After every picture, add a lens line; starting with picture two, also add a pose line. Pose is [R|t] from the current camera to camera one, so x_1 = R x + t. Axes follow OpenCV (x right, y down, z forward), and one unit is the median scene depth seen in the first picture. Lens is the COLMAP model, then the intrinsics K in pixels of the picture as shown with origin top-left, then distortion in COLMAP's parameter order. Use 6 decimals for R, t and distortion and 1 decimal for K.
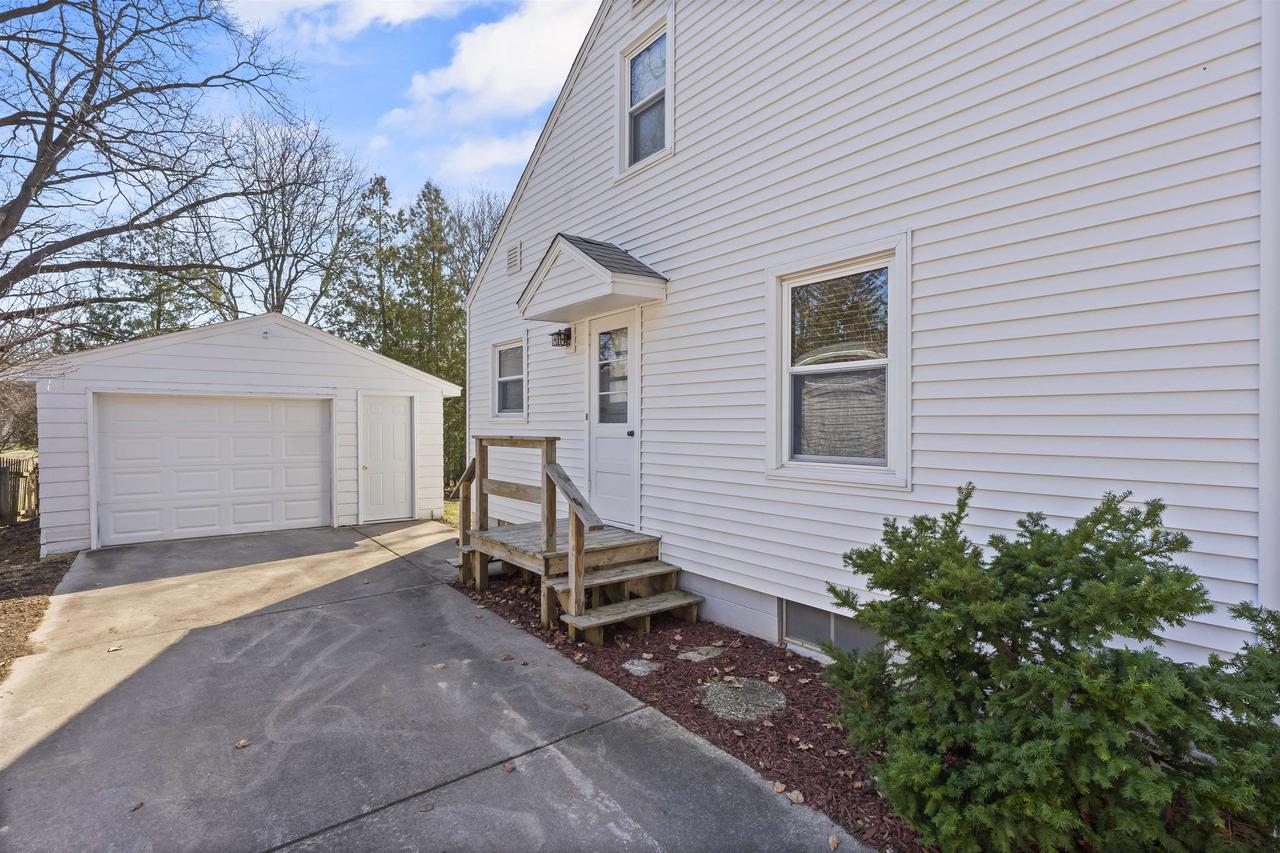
lens RADIAL K [[585.1, 0, 640.7], [0, 585.1, 431.9], [0, 0, 1]] dist [-0.002685, 0.000254]
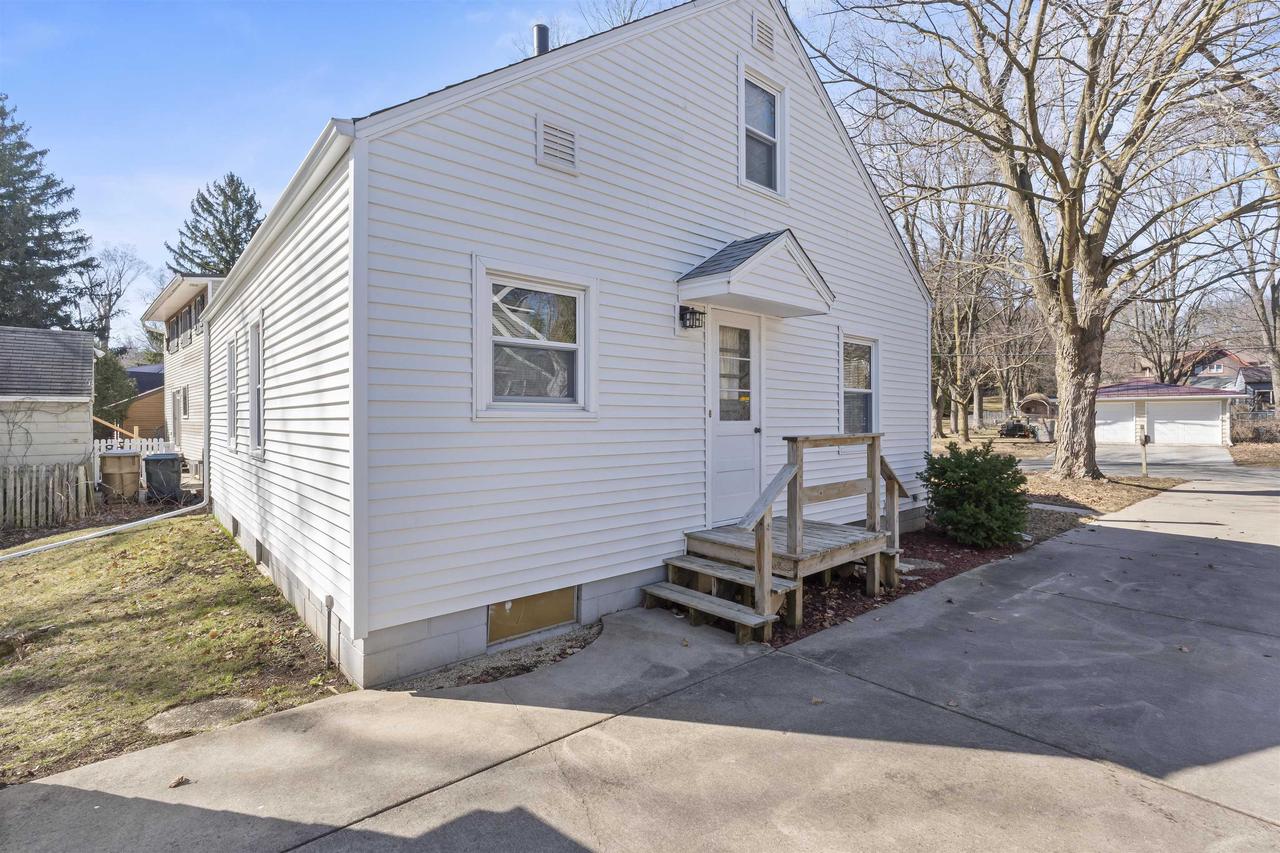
lens RADIAL K [[585.1, 0, 640.8], [0, 585.1, 417.2], [0, 0, 1]] dist [-0.002685, 0.000254]
pose [[-0.031311, 0.000402, 0.999510, -1.329188], [0.015176, 0.999885, 0.000074, -0.029913], [-0.999394, 0.015171, -0.031314, 1.522591]]
